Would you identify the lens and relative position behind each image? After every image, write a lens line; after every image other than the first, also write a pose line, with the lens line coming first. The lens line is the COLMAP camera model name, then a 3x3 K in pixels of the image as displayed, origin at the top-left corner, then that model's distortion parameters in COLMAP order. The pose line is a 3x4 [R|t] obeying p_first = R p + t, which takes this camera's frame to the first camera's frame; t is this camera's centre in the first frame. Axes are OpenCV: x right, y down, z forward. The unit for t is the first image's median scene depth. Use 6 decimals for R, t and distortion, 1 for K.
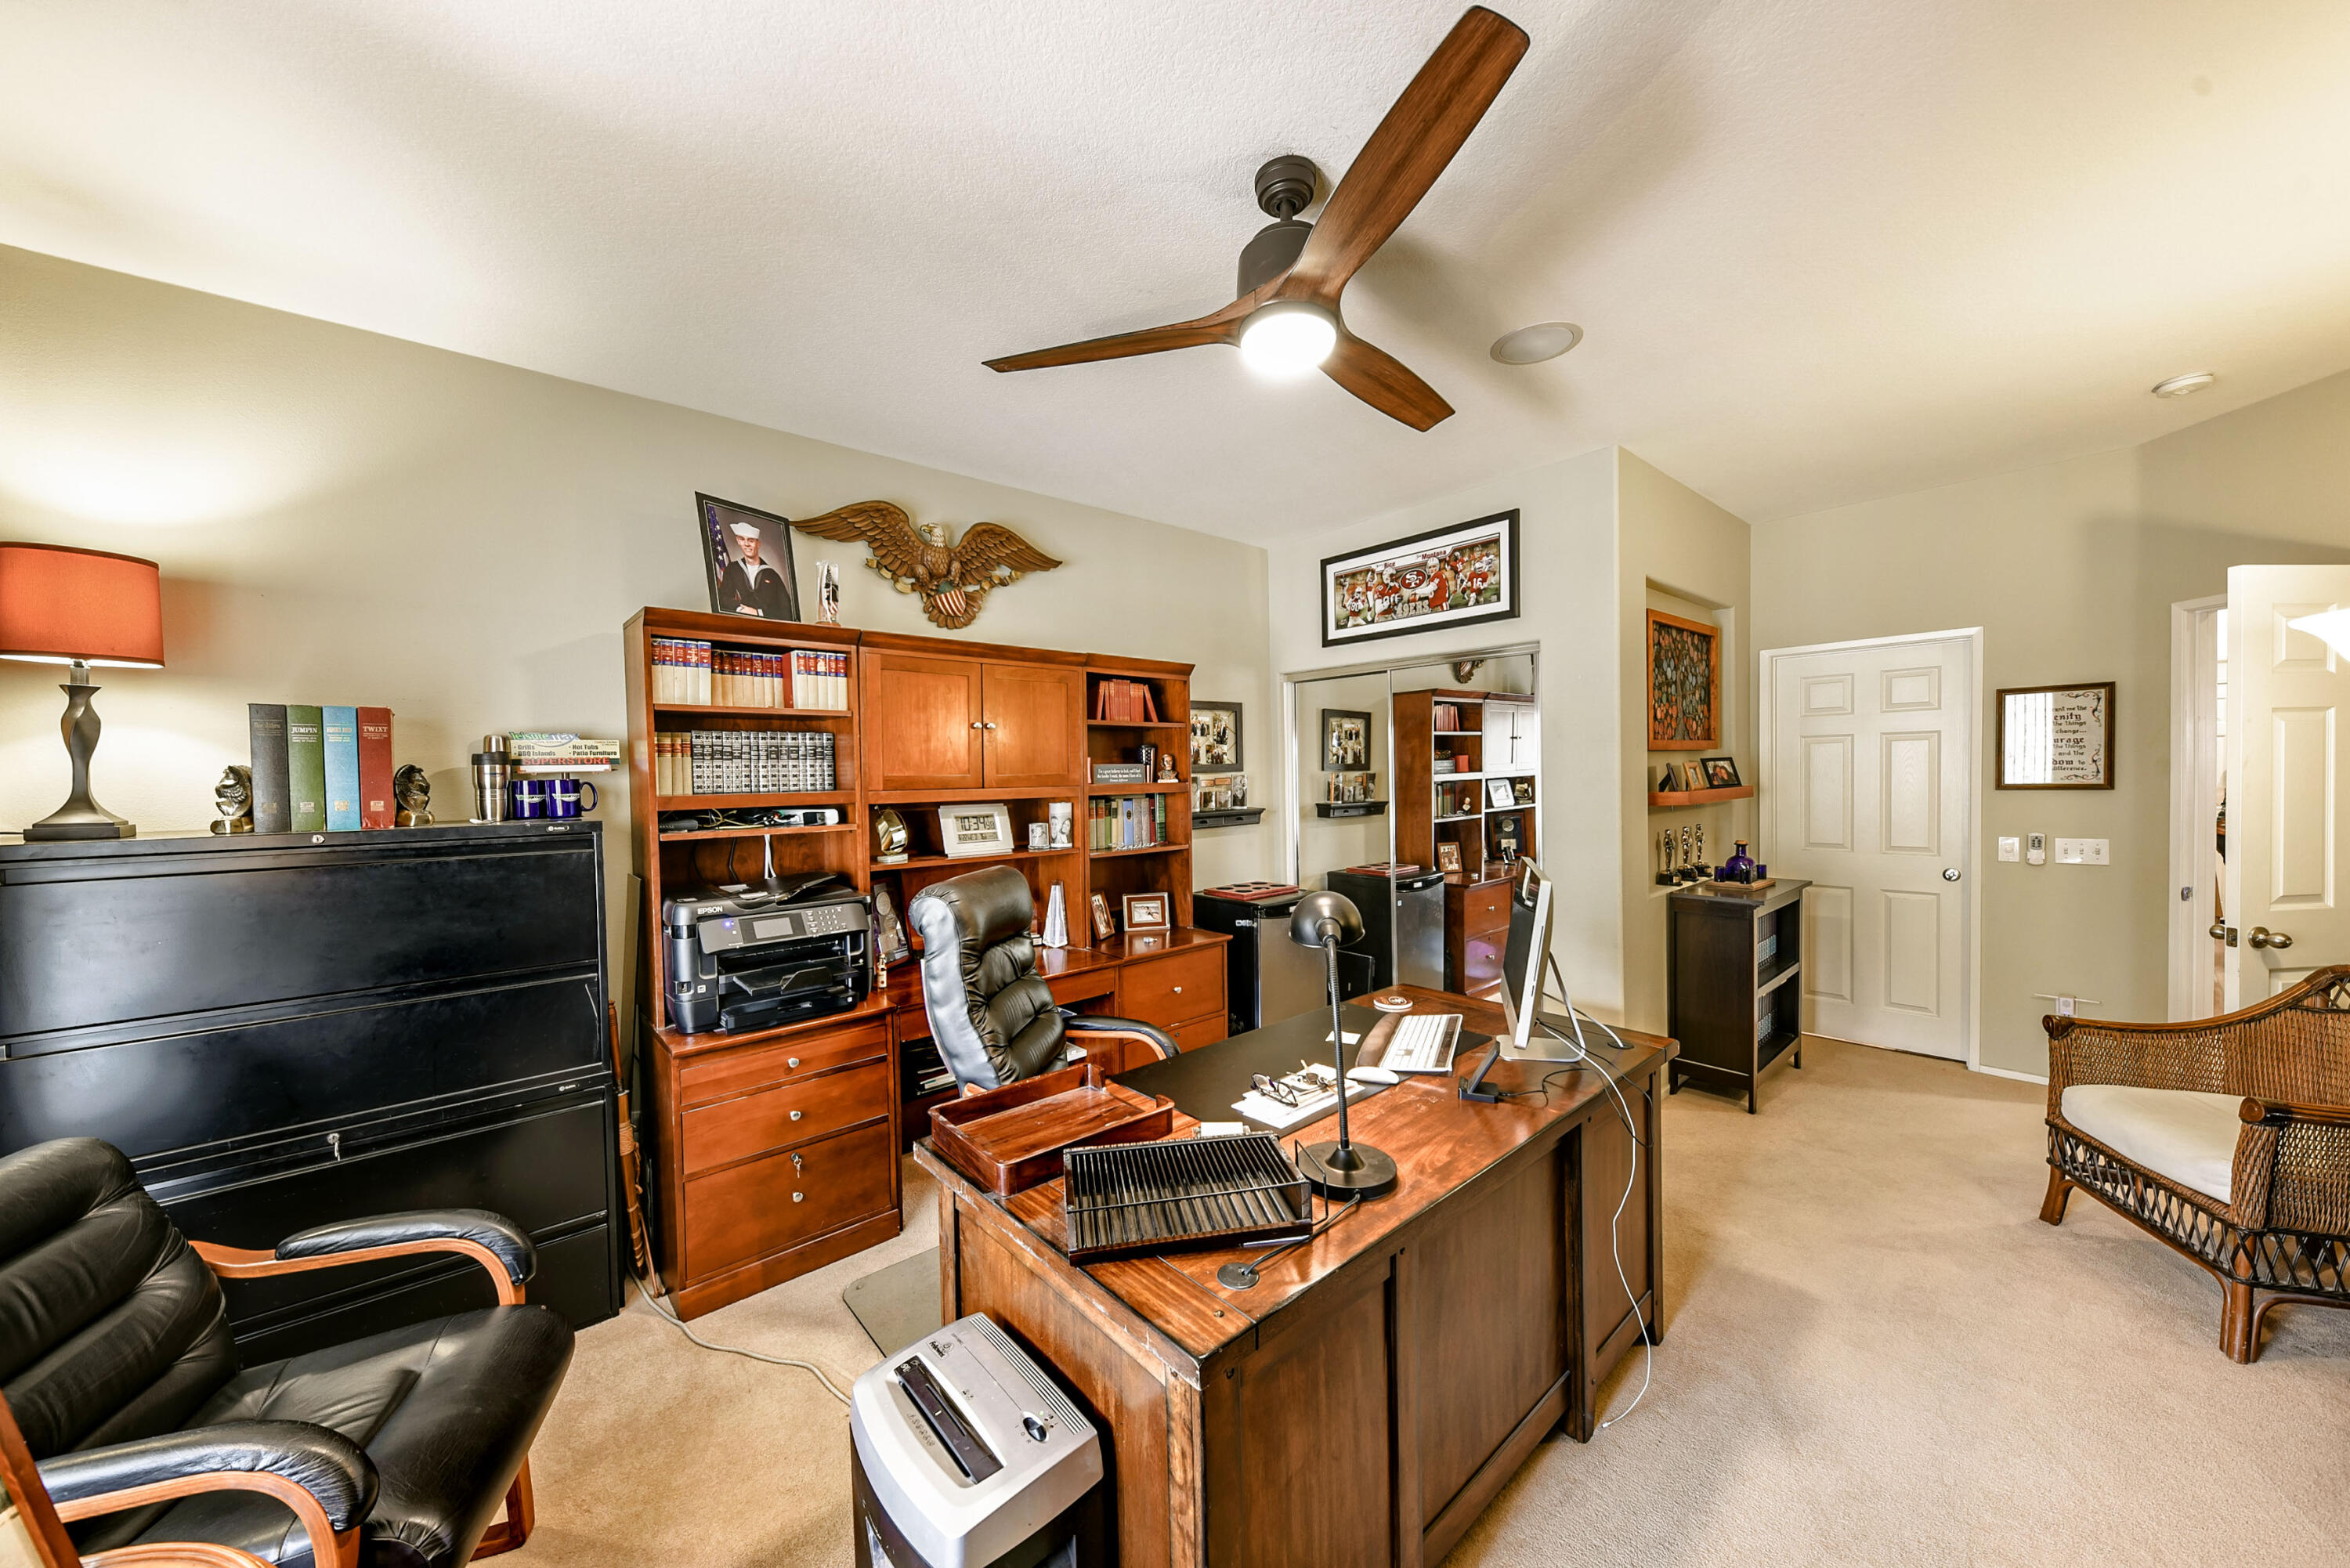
lens RADIAL K [[819.6, 0, 1175.2], [0, 819.6, 793.7], [0, 0, 1]] dist [0.006396, -0.000081]
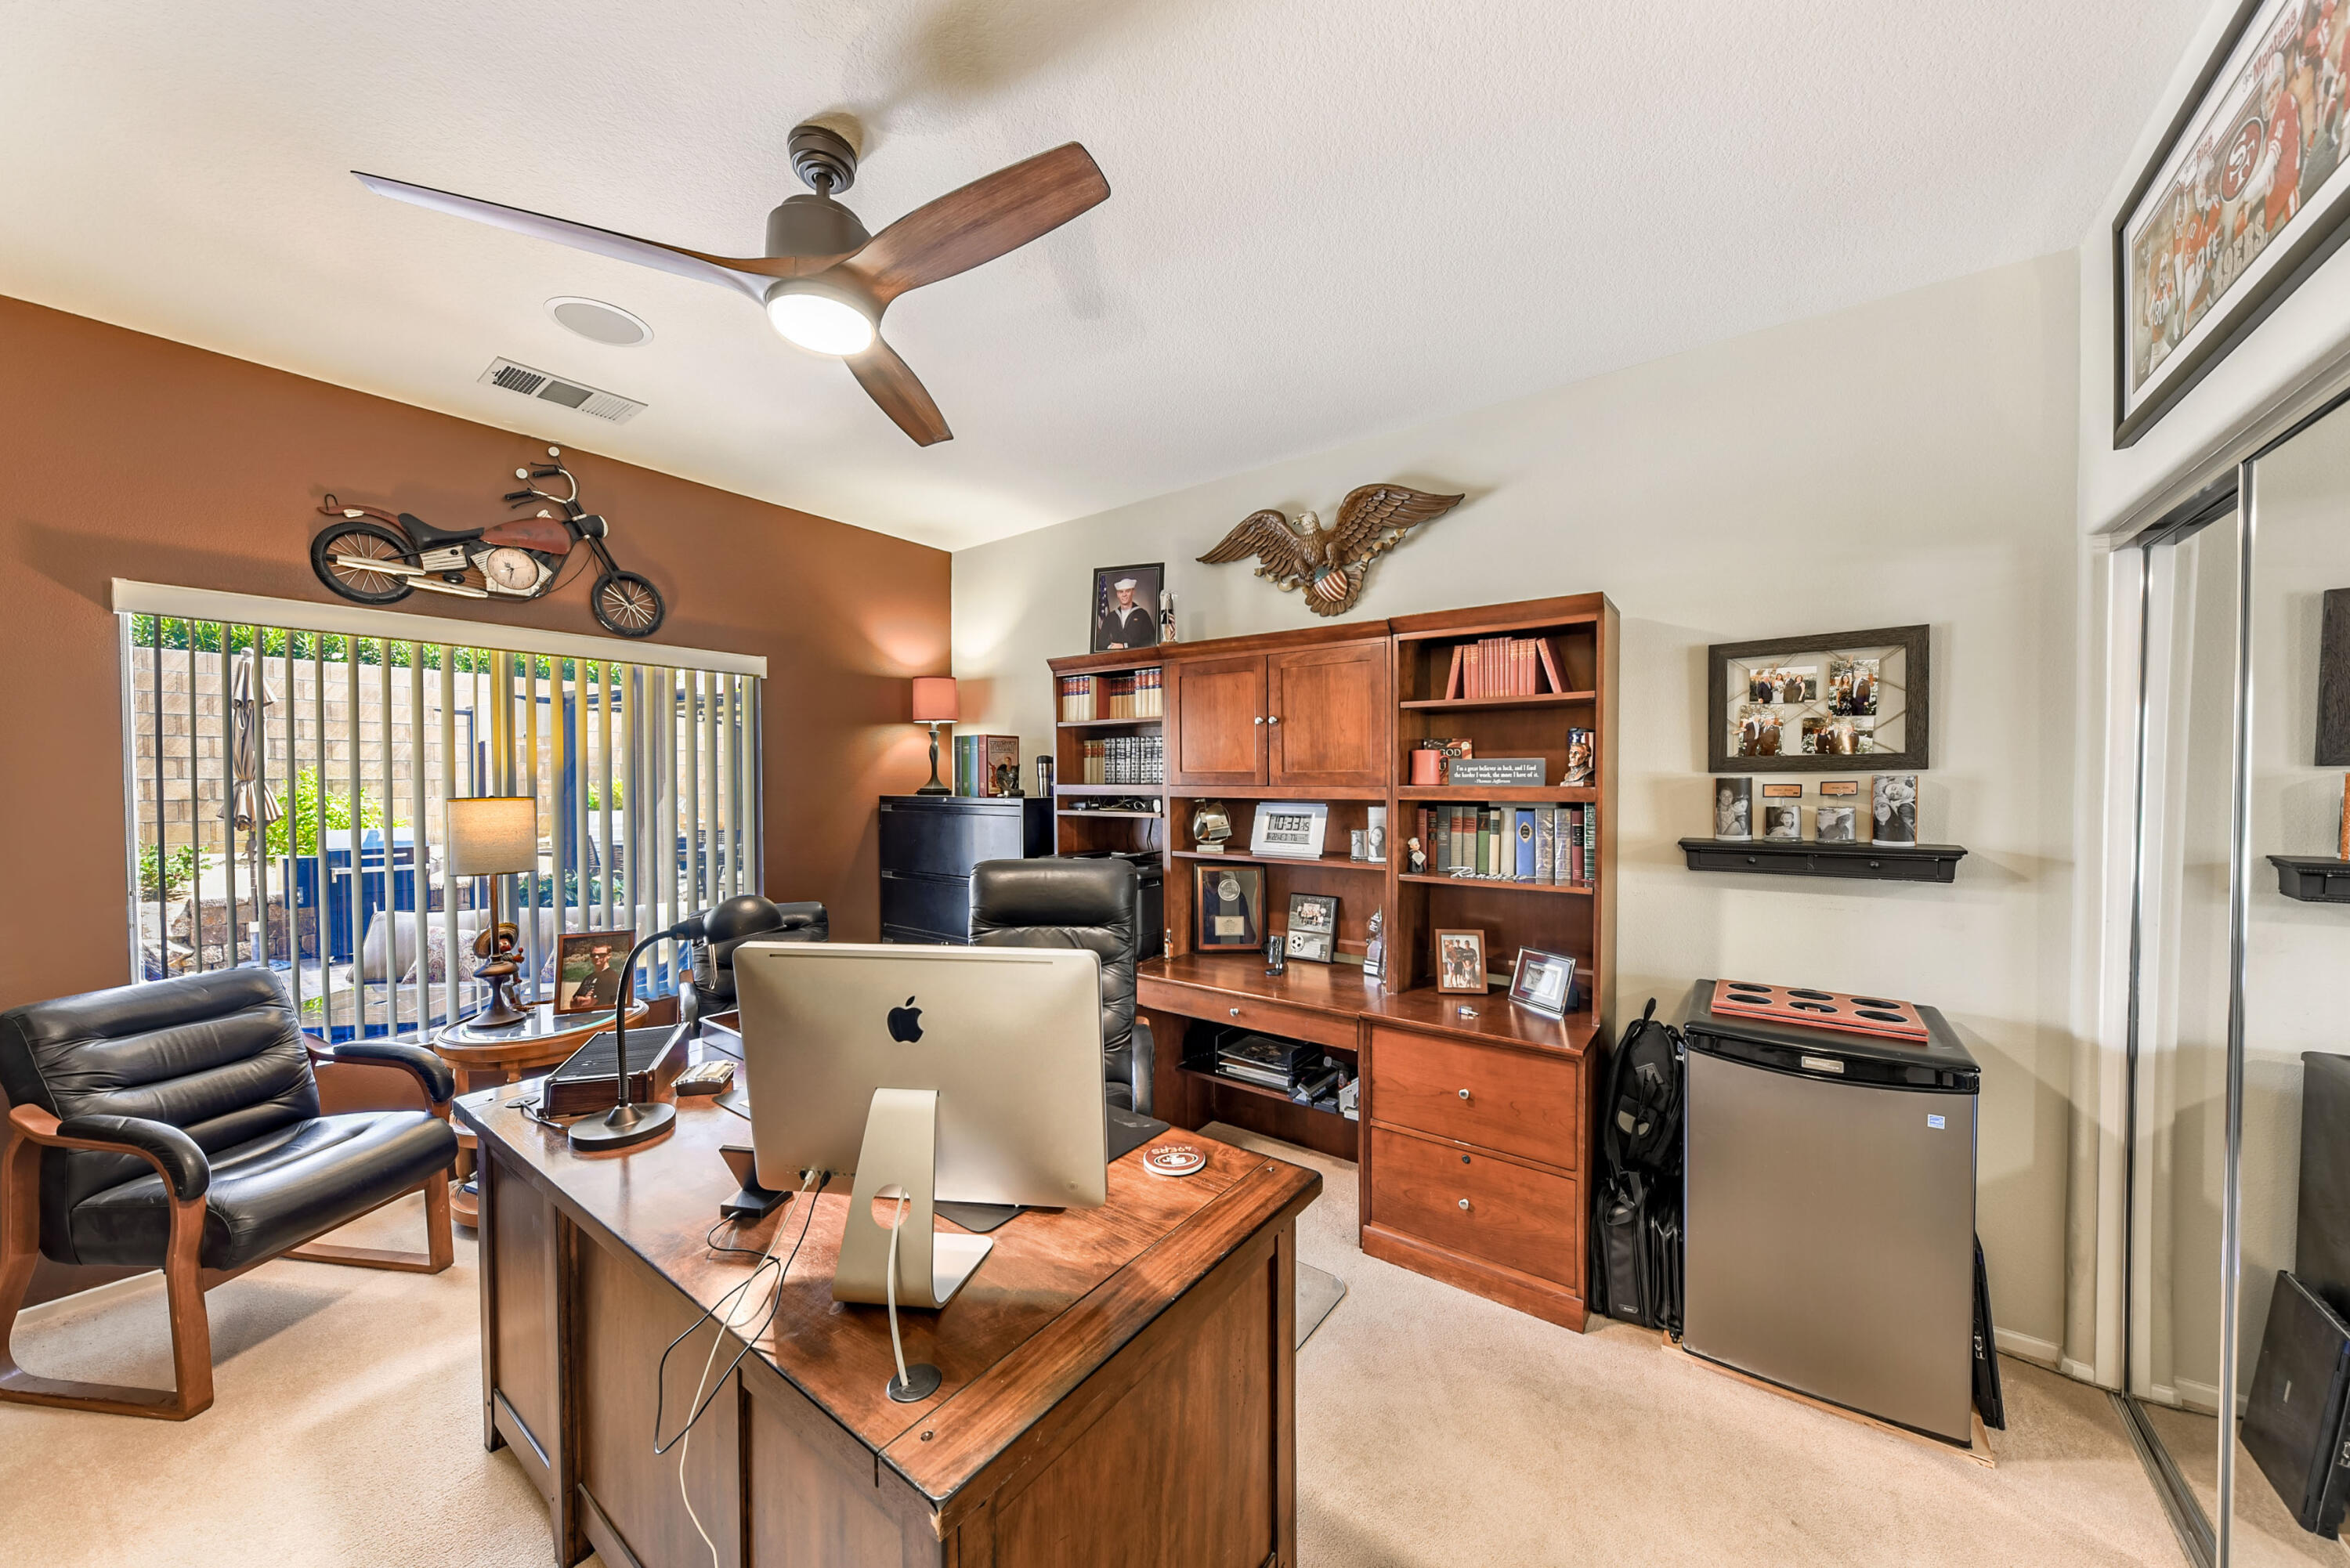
lens RADIAL K [[819.6, 0, 1175.2], [0, 819.6, 793.7], [0, 0, 1]] dist [0.006396, -0.000081]
pose [[0.212385, 0.030553, -0.976708, 0.595078], [-0.027774, 0.999296, 0.025220, -0.016251], [0.976791, 0.021770, 0.213084, 0.610801]]
